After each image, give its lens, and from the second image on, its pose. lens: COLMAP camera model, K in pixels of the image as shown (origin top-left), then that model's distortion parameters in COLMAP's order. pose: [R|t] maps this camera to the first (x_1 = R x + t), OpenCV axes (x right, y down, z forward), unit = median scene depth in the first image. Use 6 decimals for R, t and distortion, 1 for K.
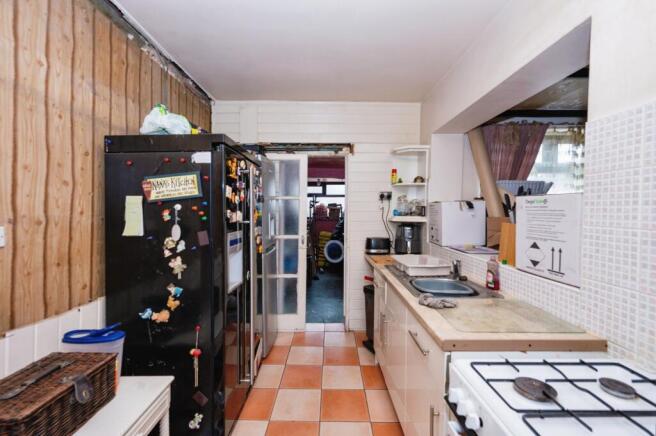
lens RADIAL K [[281.4, 0, 326.1], [0, 281.4, 216.8], [0, 0, 1]] dist [0.000098, -0.000623]
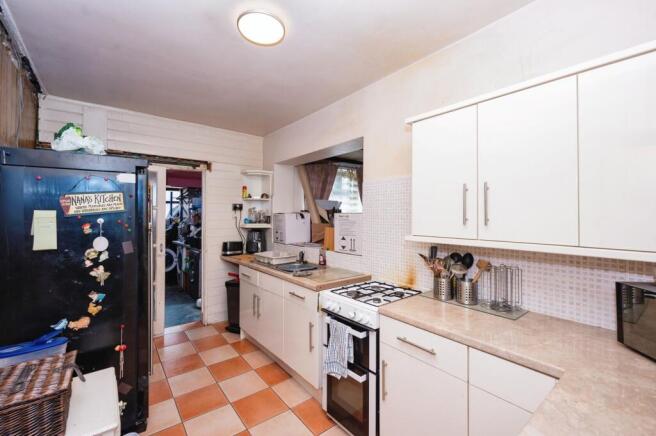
lens RADIAL K [[281.4, 0, 328.4], [0, 281.4, 217.4], [0, 0, 1]] dist [0.000098, -0.000623]
pose [[0.778329, -0.004721, 0.627839, -0.403281], [0.014677, 0.999835, -0.010677, -0.017736], [-0.627686, 0.017525, 0.778270, -0.330313]]
